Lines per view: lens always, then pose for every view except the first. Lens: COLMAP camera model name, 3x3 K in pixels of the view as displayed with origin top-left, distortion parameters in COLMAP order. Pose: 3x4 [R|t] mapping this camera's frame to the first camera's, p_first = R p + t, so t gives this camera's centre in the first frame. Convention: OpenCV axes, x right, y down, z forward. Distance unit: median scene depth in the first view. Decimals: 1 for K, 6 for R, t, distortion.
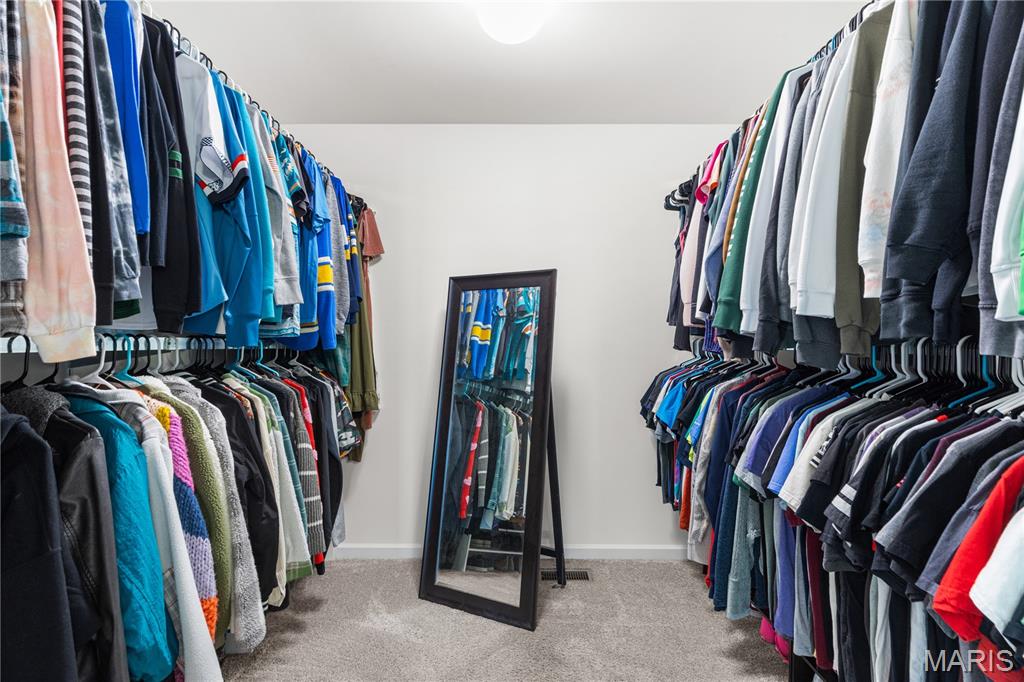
lens RADIAL K [[465.7, 0, 511.6], [0, 465.7, 341.7], [0, 0, 1]] dist [0.001859, -0.000318]
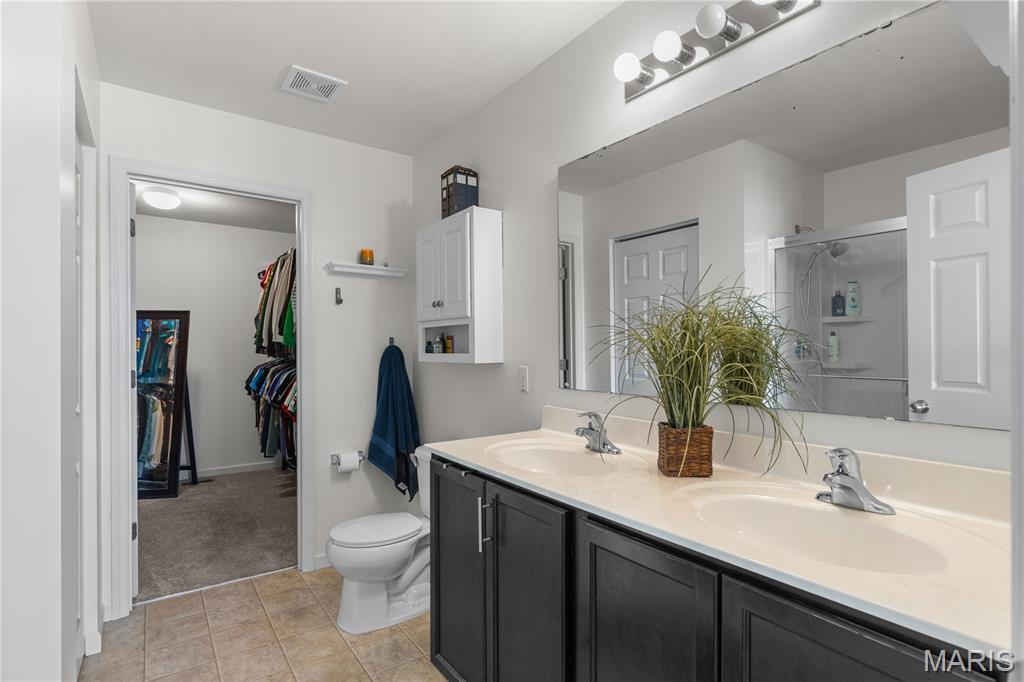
lens RADIAL K [[496.3, 0, 512.2], [0, 496.3, 339.6], [0, 0, 1]] dist [-0.003721, 0.000164]
pose [[0.798942, -0.003766, 0.601397, -0.043877], [0.005671, 0.999983, -0.001272, -0.023003], [-0.601382, 0.004427, 0.798950, -0.909396]]
